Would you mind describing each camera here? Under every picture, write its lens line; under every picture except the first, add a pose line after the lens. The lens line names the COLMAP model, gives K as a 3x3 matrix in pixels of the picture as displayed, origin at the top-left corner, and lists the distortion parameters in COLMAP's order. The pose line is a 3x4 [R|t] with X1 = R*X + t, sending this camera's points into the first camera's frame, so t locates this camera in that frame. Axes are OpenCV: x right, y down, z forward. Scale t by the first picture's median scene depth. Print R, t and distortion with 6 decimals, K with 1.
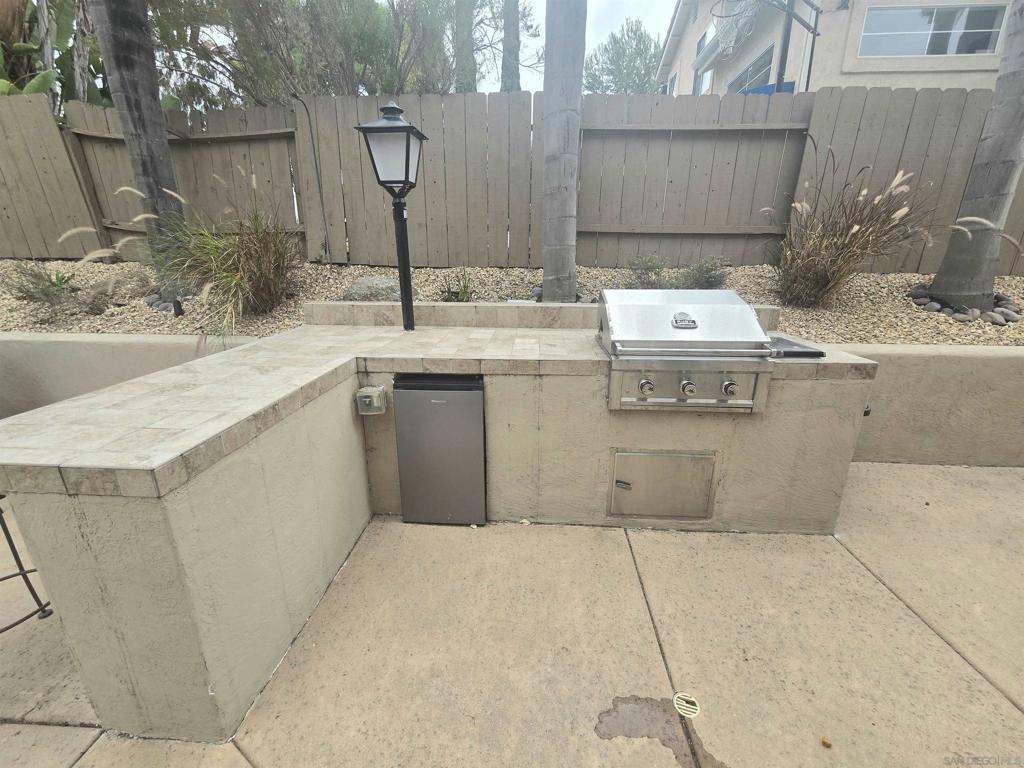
lens RADIAL K [[423.2, 0, 510.0], [0, 423.2, 384.5], [0, 0, 1]] dist [-0.003493, 0.000349]
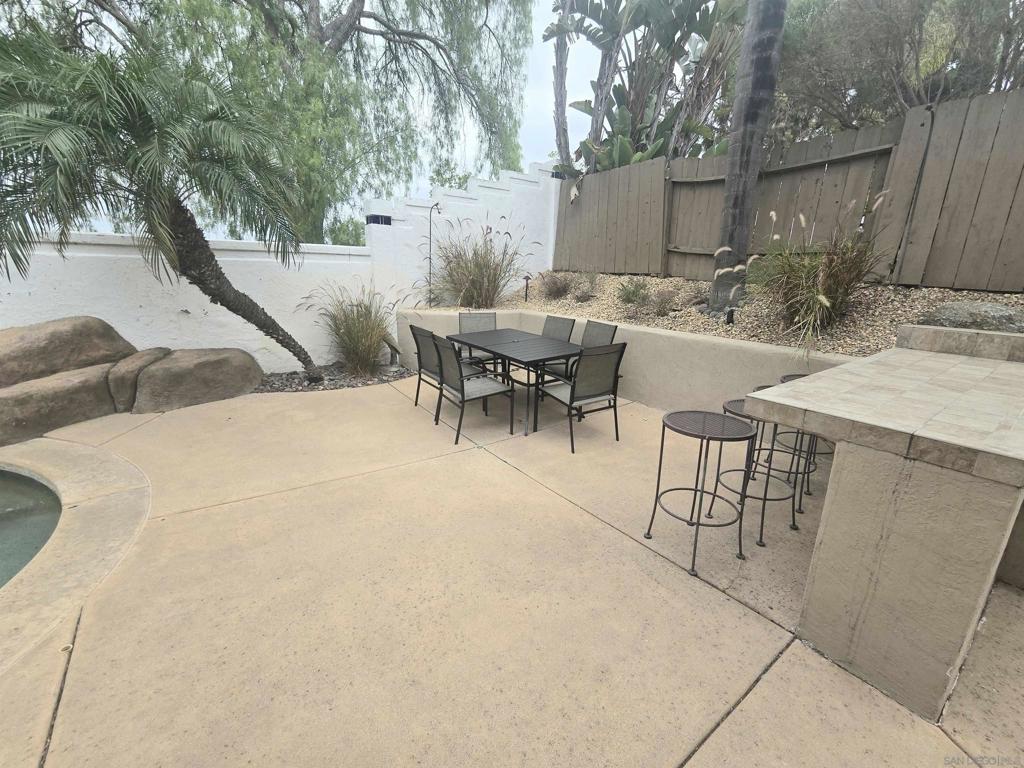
lens RADIAL K [[423.2, 0, 512.9], [0, 423.2, 384.9], [0, 0, 1]] dist [-0.003493, 0.000349]
pose [[0.634348, 0.212541, -0.743256, -0.254263], [-0.243736, 0.967411, 0.068620, 0.070921], [0.733618, 0.137629, 0.665479, -0.208453]]
